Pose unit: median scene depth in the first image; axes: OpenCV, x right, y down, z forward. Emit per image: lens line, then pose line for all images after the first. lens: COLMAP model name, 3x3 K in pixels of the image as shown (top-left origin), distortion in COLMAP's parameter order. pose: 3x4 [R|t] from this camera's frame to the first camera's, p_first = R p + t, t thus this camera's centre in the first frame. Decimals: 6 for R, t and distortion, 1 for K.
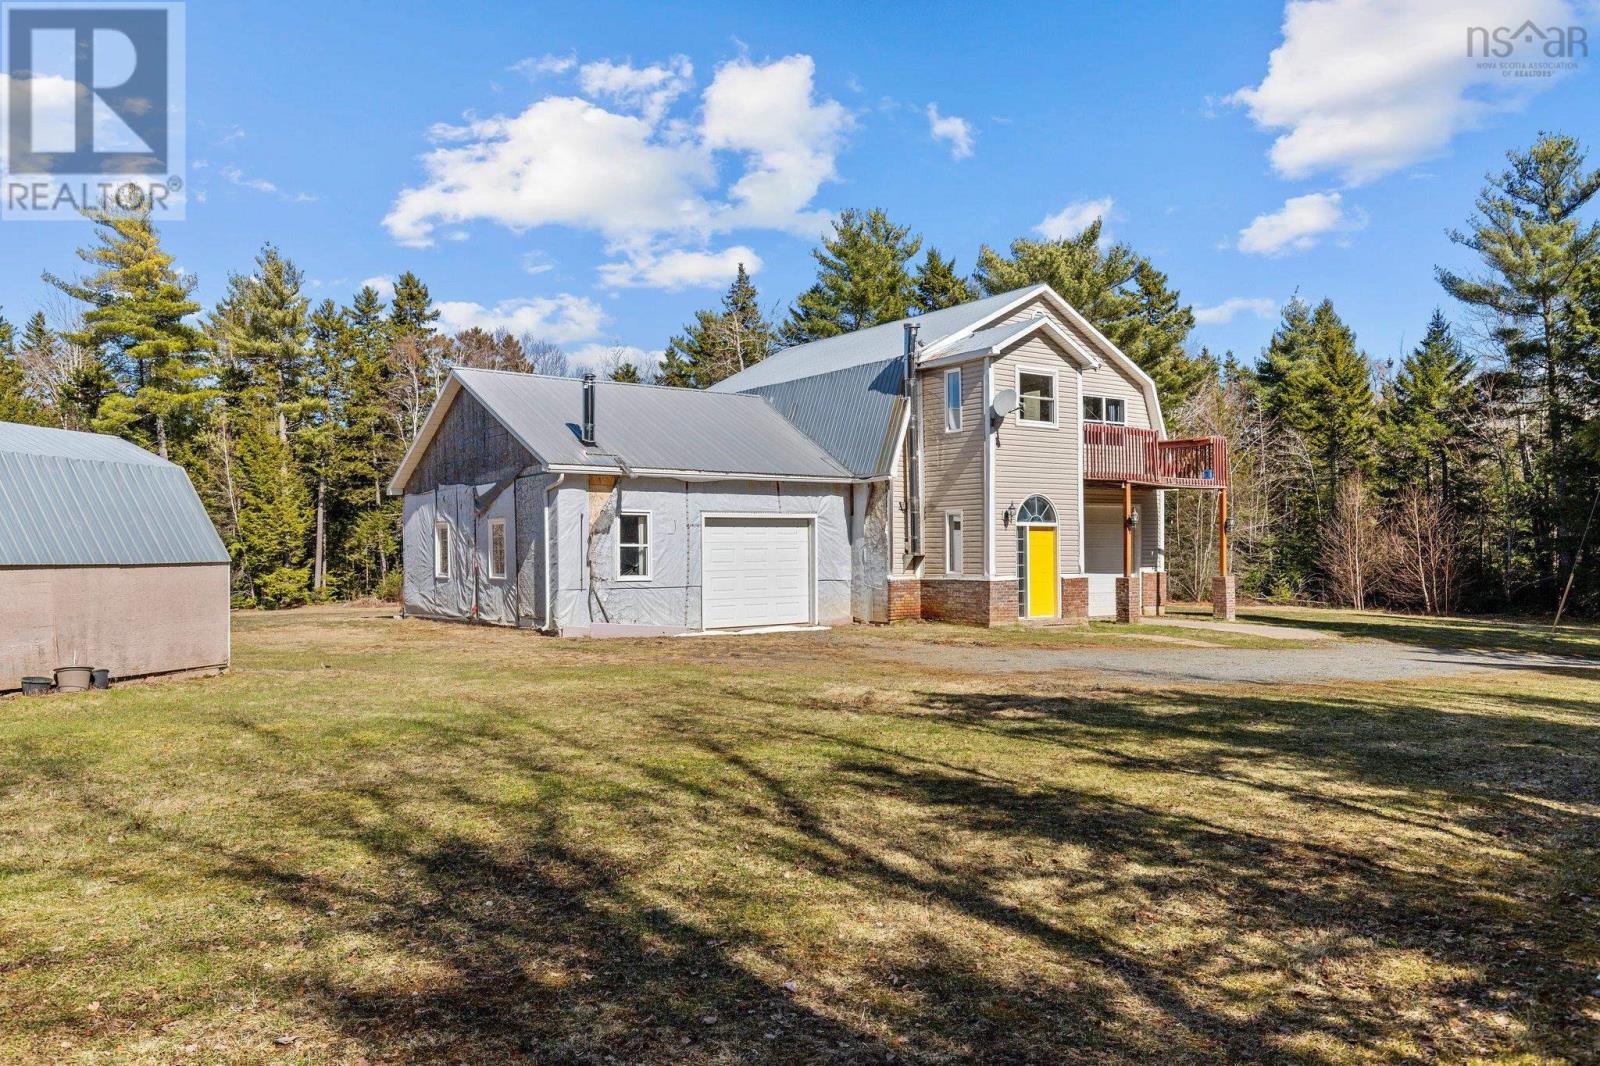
lens RADIAL K [[1178.1, 0, 811.8], [0, 1178.1, 537.4], [0, 0, 1]] dist [0.029392, -0.000123]
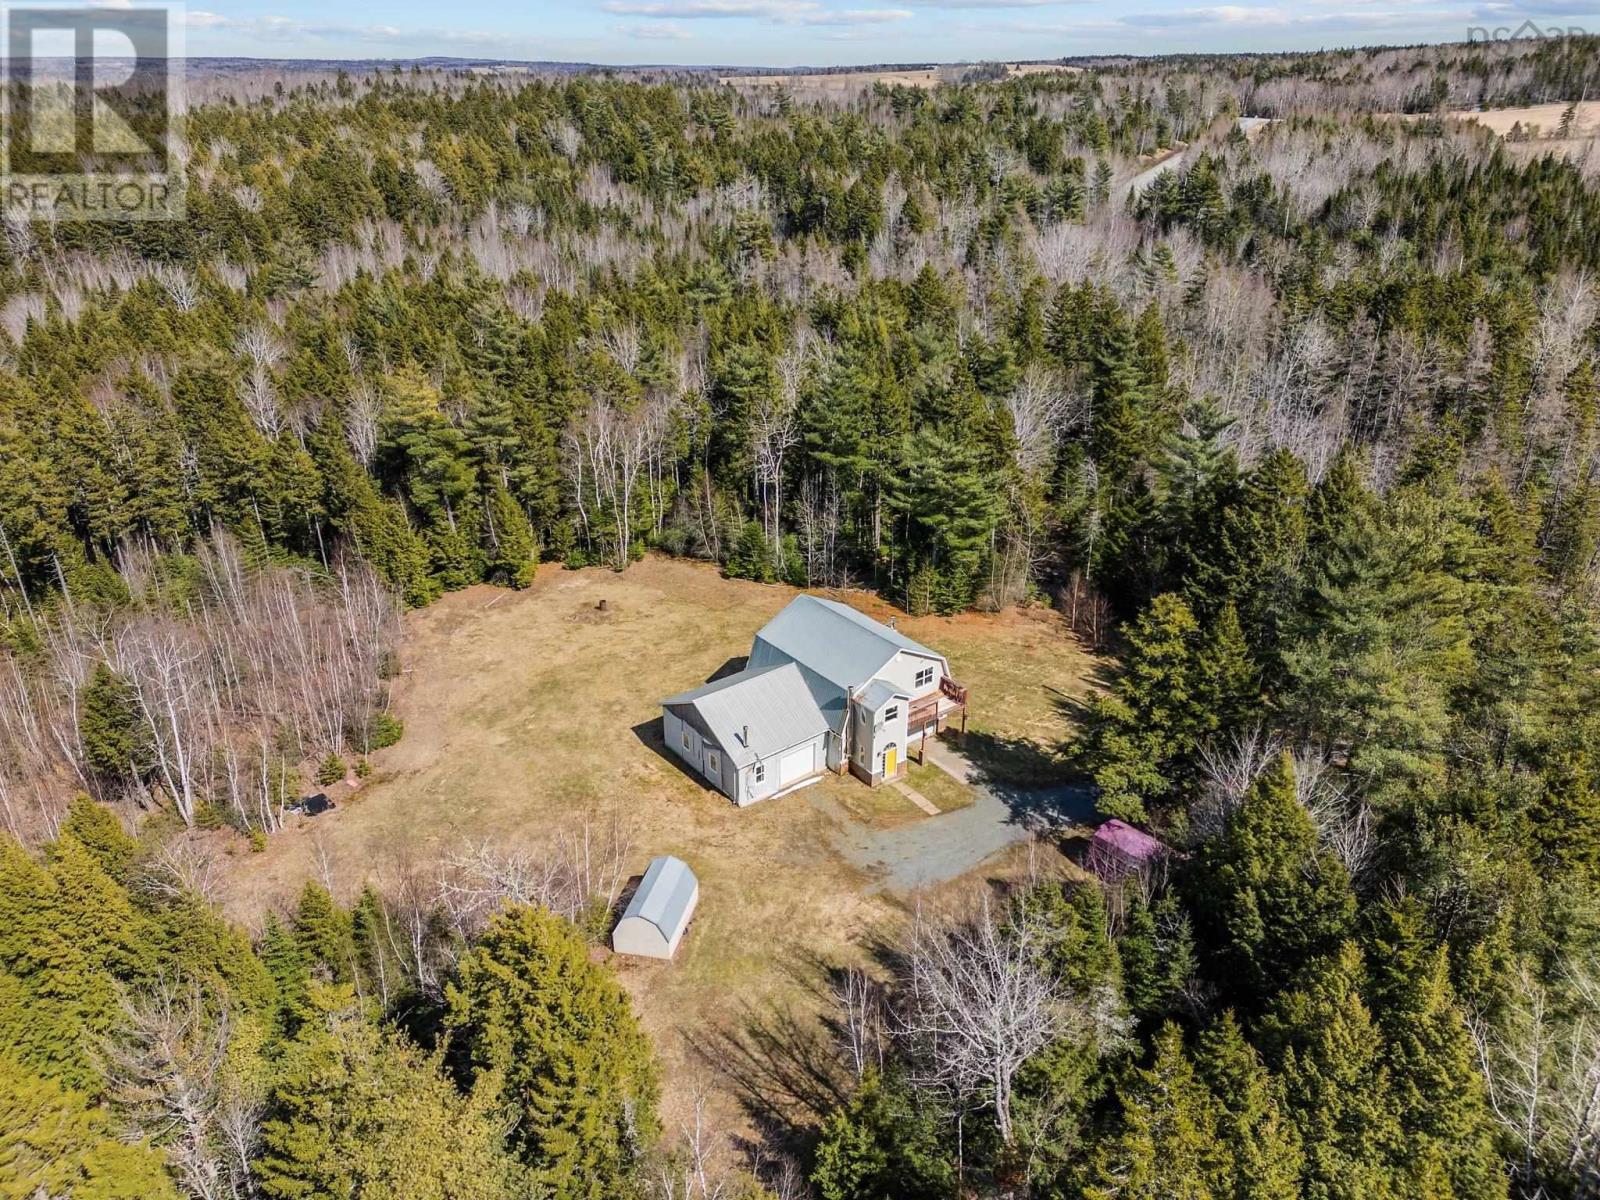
lens RADIAL K [[1122.2, 0, 792.9], [0, 1122.2, 601.1], [0, 0, 1]] dist [0.046112, -0.047210]
pose [[0.999963, -0.000465, 0.008592, -0.062971], [-0.003394, 0.896269, 0.443499, -1.262779], [-0.007907, -0.443512, 0.896234, -1.088269]]
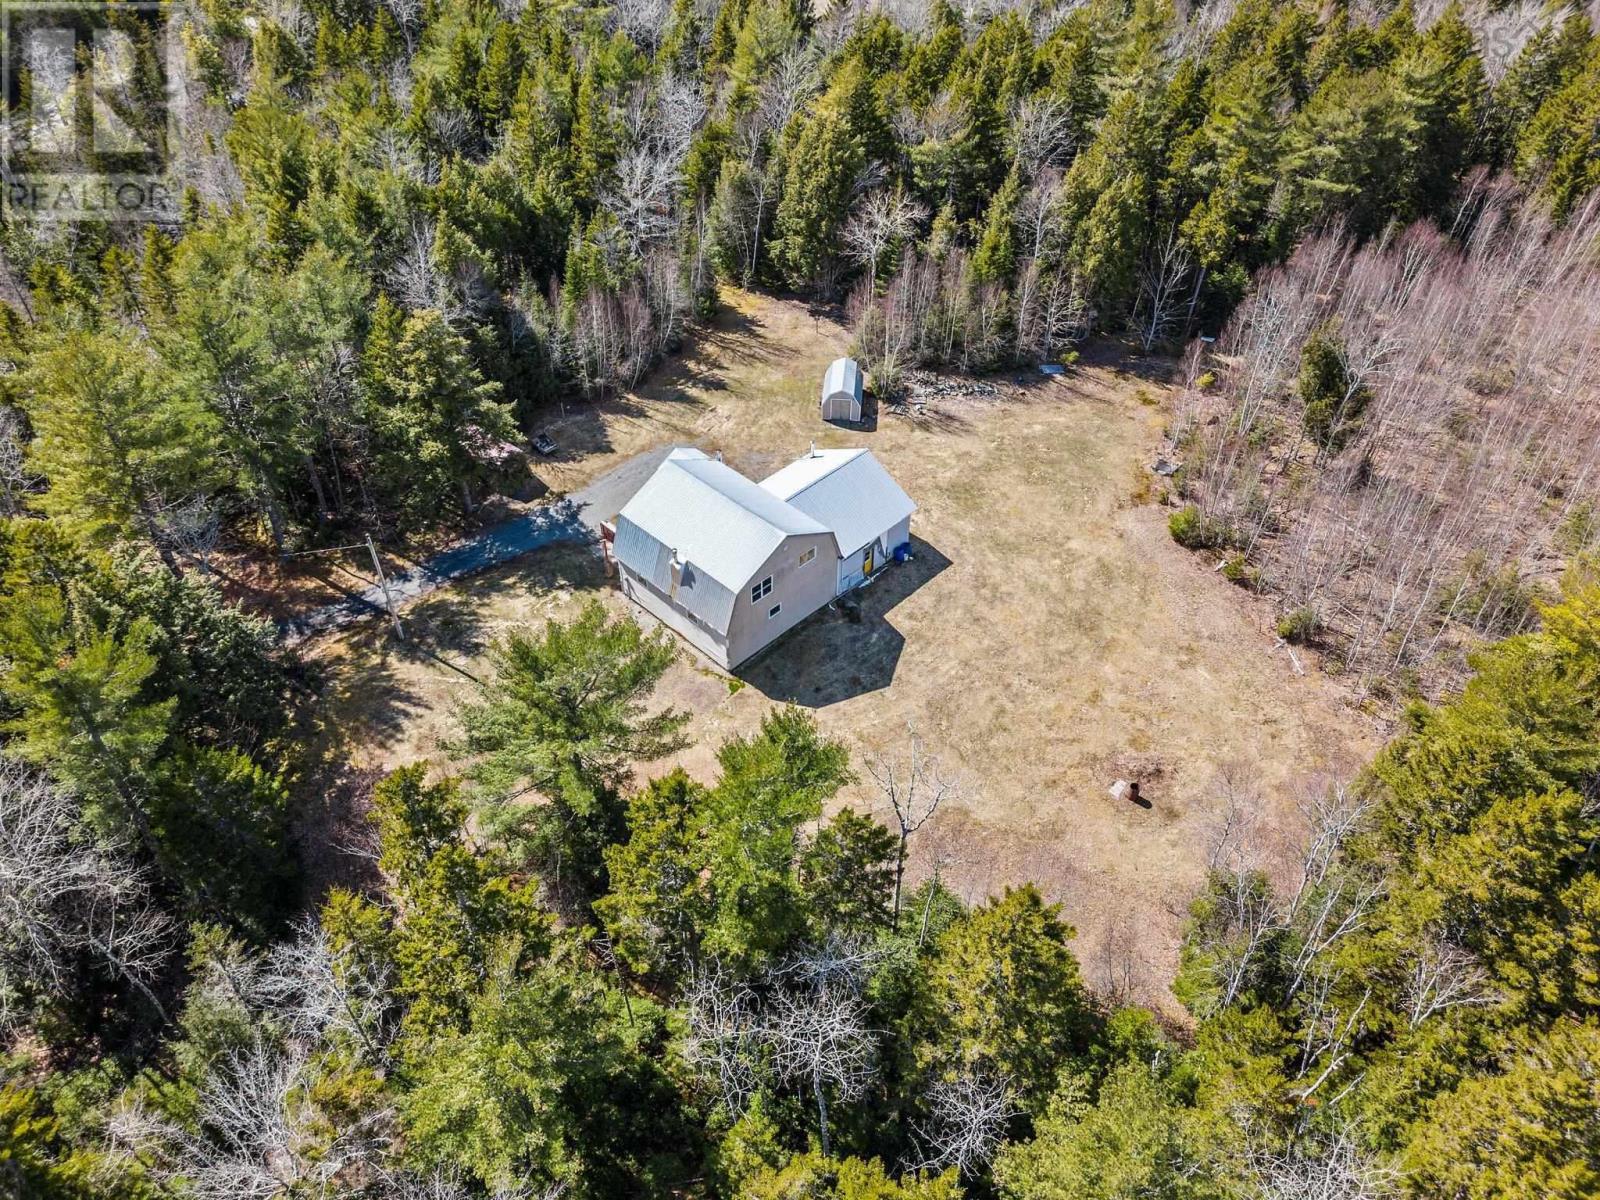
lens RADIAL K [[1122.2, 0, 795.4], [0, 1122.2, 603.2], [0, 0, 1]] dist [0.046112, -0.047210]
pose [[-0.988366, 0.088406, -0.123762, 0.231581], [-0.015413, 0.751312, 0.659767, -1.416326], [0.151311, 0.653999, -0.741208, 2.680976]]
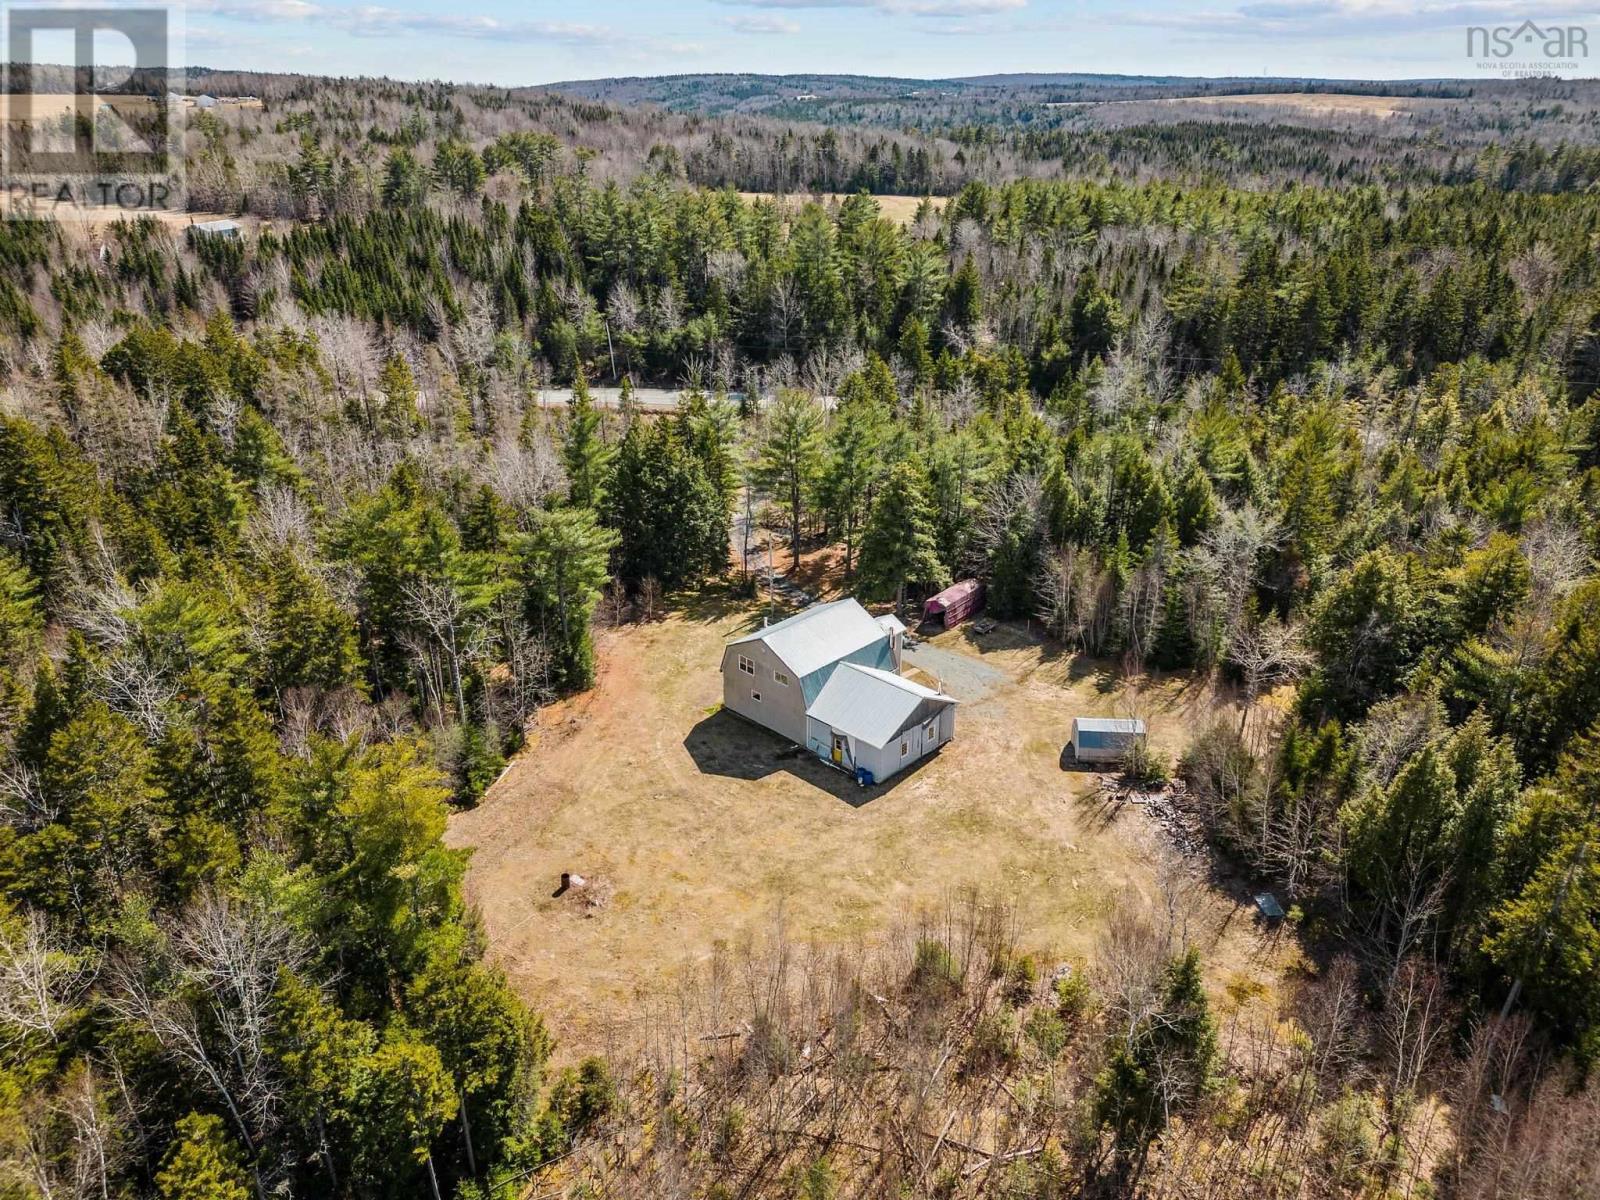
lens RADIAL K [[1122.2, 0, 788.4], [0, 1122.2, 597.0], [0, 0, 1]] dist [0.046112, -0.047210]
pose [[-0.140029, -0.400112, 0.905705, -2.403053], [-0.005592, 0.915023, 0.403364, -1.356412], [-0.990132, 0.051417, -0.130367, 1.393255]]
